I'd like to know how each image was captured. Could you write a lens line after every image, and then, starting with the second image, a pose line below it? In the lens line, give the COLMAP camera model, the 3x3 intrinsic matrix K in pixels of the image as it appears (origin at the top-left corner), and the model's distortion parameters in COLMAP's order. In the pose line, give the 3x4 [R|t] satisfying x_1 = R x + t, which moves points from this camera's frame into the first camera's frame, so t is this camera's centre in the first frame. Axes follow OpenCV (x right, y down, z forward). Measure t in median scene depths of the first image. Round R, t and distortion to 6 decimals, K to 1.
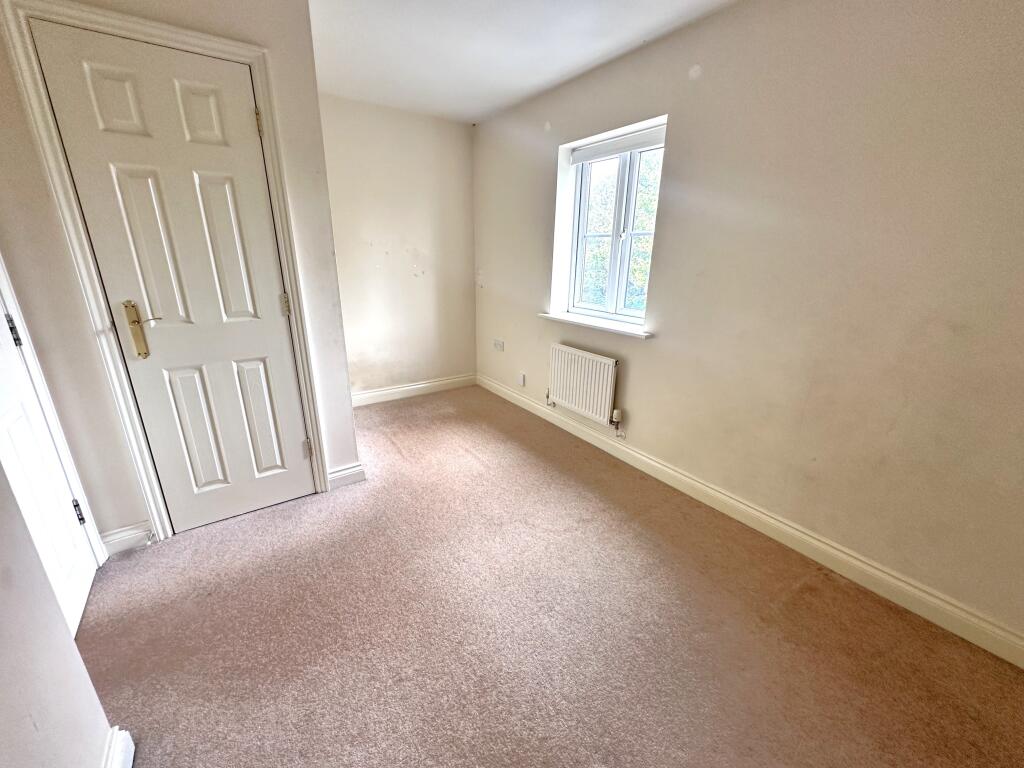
lens RADIAL K [[409.9, 0, 510.8], [0, 409.9, 386.1], [0, 0, 1]] dist [0.000041, -0.000785]
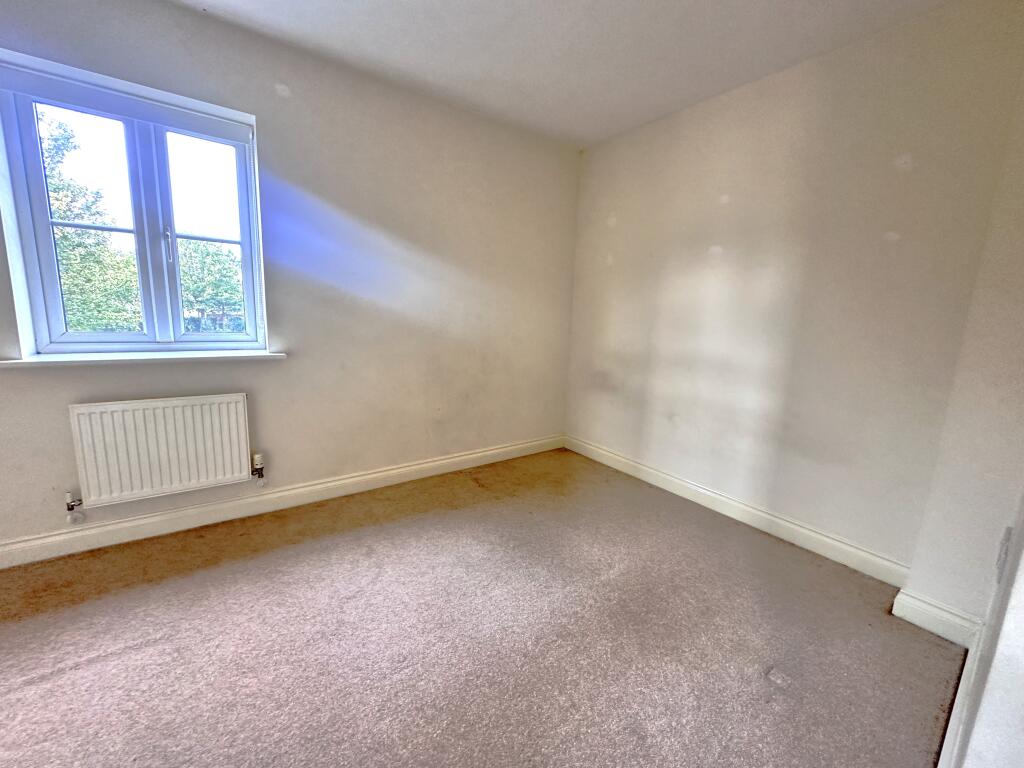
lens RADIAL K [[409.9, 0, 512.7], [0, 409.9, 386.0], [0, 0, 1]] dist [0.000041, -0.000785]
pose [[-0.029764, -0.192759, 0.980795, -0.512937], [0.276528, 0.941345, 0.193397, -0.083125], [-0.960545, 0.276973, 0.025285, 0.456984]]
